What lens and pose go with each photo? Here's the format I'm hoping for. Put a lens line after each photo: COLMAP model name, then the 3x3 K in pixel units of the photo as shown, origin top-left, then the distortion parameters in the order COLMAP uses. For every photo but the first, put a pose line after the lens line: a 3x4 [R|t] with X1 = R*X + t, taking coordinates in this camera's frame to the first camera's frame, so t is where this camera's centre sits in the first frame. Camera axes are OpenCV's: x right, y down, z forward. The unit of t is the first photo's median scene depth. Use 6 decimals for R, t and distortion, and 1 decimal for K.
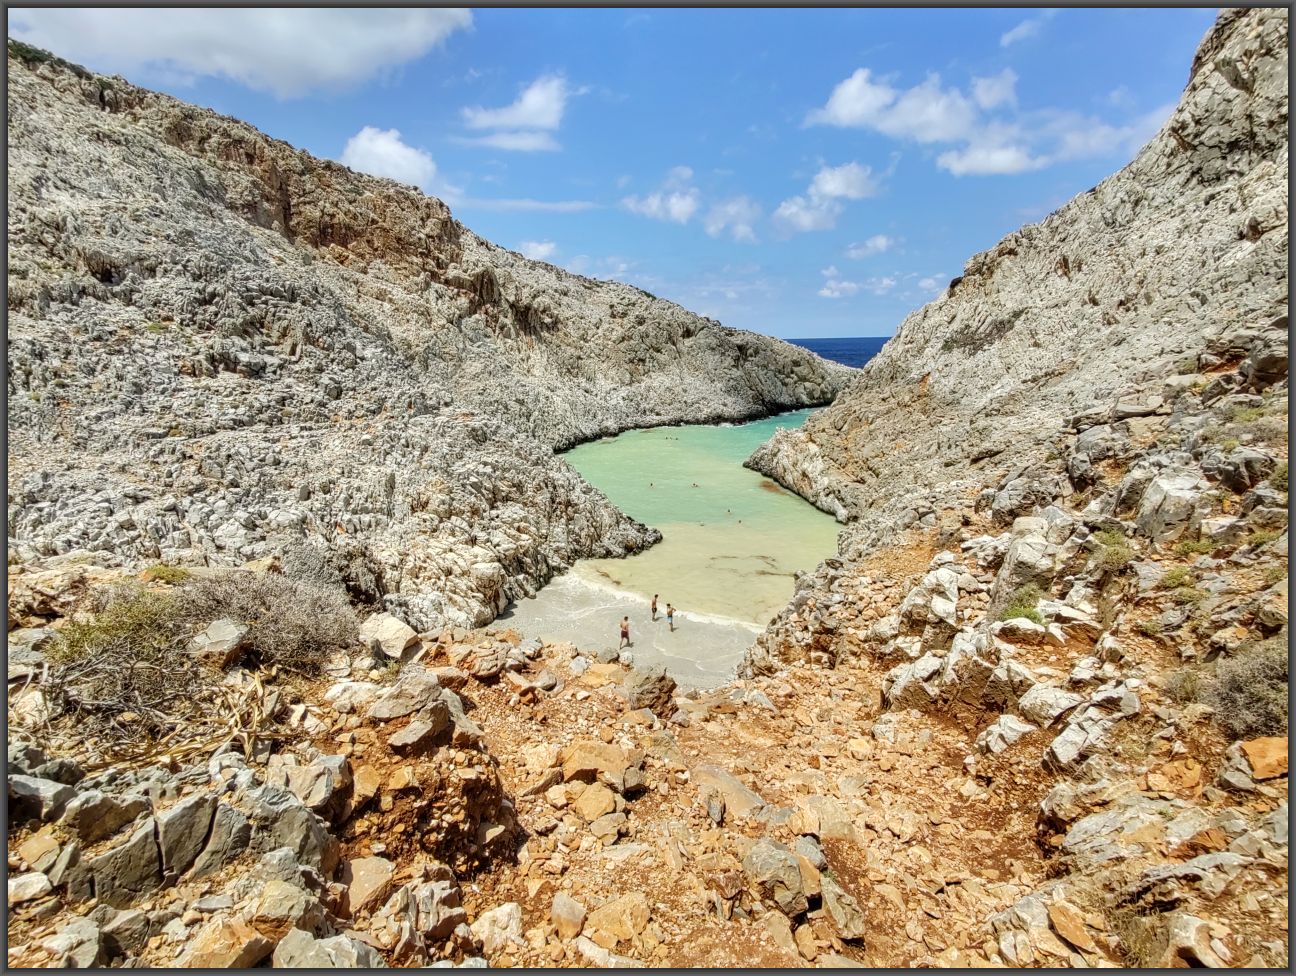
lens RADIAL K [[638.2, 0, 646.2], [0, 638.2, 489.1], [0, 0, 1]] dist [0.004795, 0.000057]
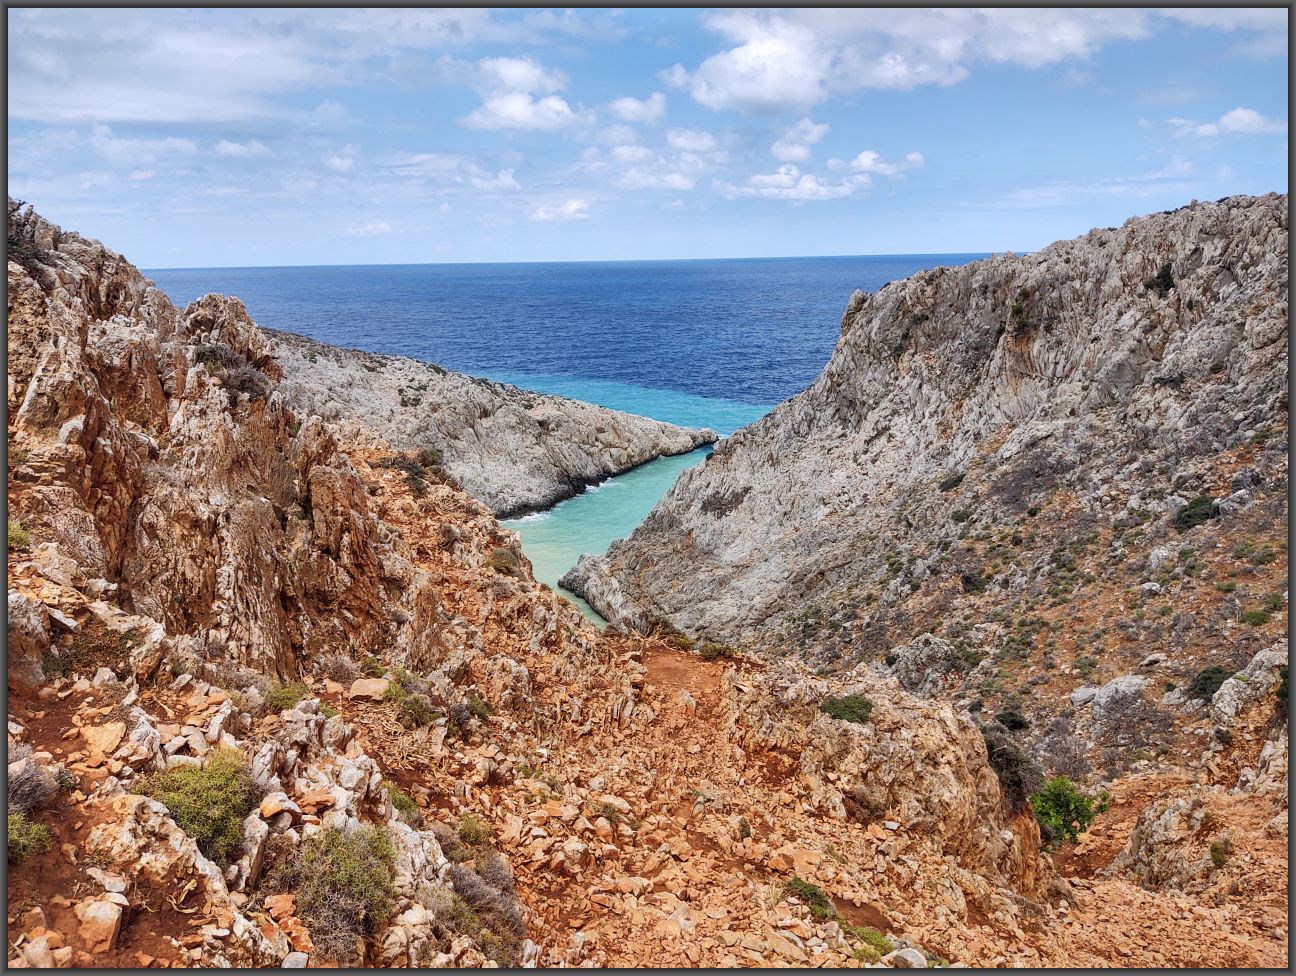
lens RADIAL K [[975.1, 0, 637.1], [0, 975.1, 494.1], [0, 0, 1]] dist [0.049508, -0.111149]
pose [[0.966323, -0.064689, 0.249070, -0.205001], [0.063467, 0.997900, 0.012944, -0.318773], [-0.249385, 0.003300, 0.968399, -1.084102]]
